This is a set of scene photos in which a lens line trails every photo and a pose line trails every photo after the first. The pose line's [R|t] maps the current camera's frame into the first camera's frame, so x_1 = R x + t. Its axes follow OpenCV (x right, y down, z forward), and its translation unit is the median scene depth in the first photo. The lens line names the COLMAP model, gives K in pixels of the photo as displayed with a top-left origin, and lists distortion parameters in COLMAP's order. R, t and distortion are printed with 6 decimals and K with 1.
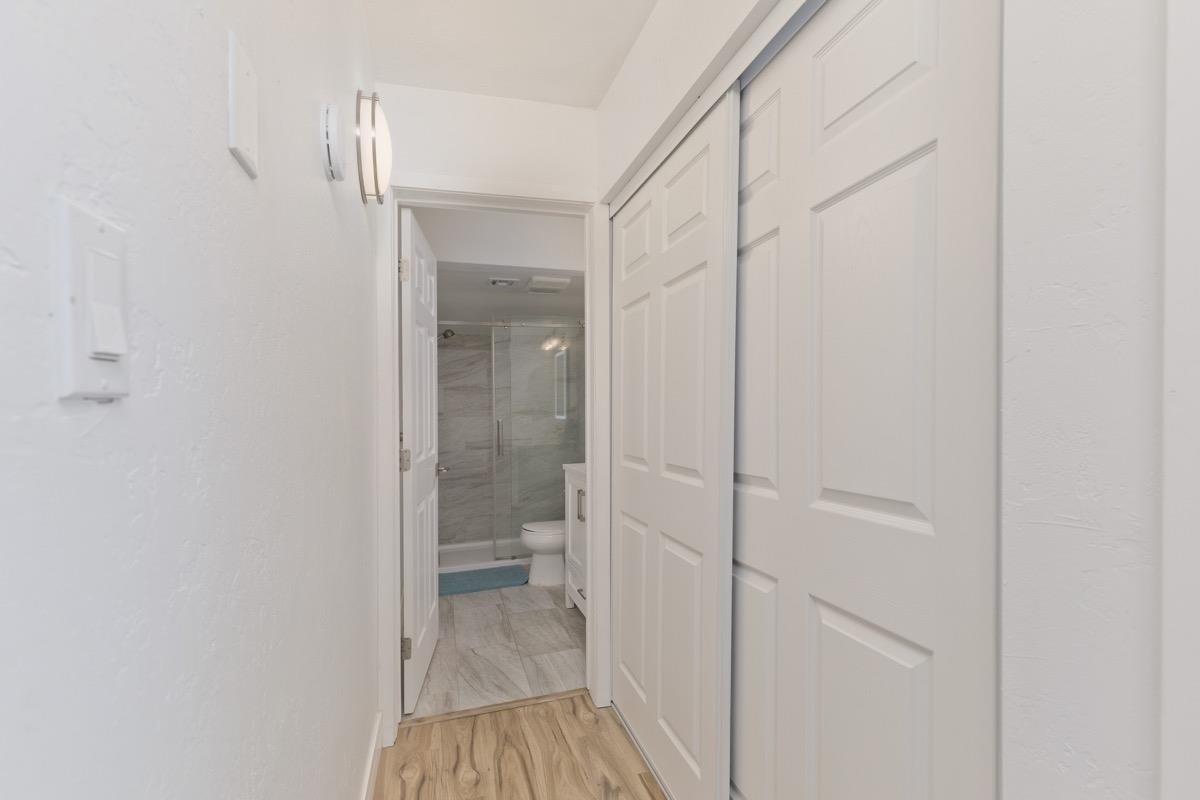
lens RADIAL K [[542.5, 0, 600.0], [0, 542.5, 400.0], [0, 0, 1]] dist [0.012588, 0.000097]
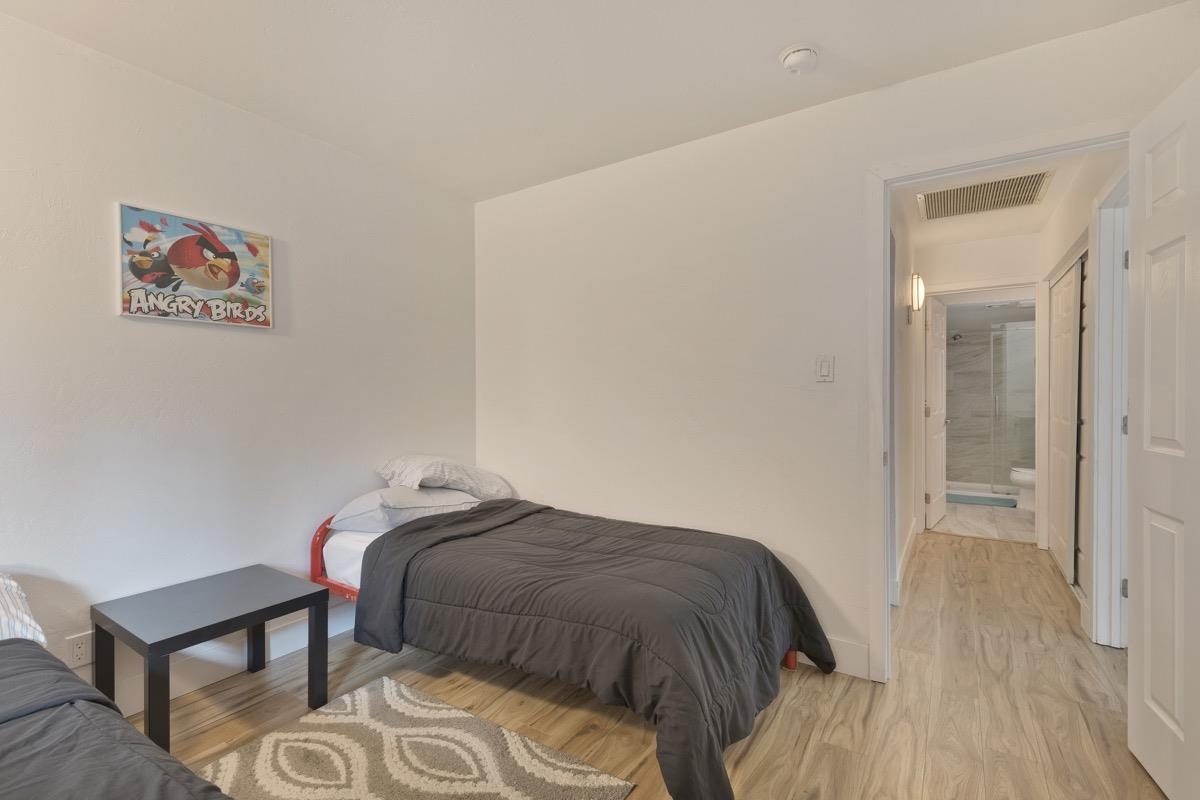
lens RADIAL K [[537.3, 0, 607.5], [0, 537.3, 398.6], [0, 0, 1]] dist [0.007226, -0.000212]
pose [[0.647580, 0.022898, -0.761653, 0.266316], [0.011718, 0.999131, 0.040000, -0.027373], [0.761907, -0.034829, 0.646749, -0.801984]]
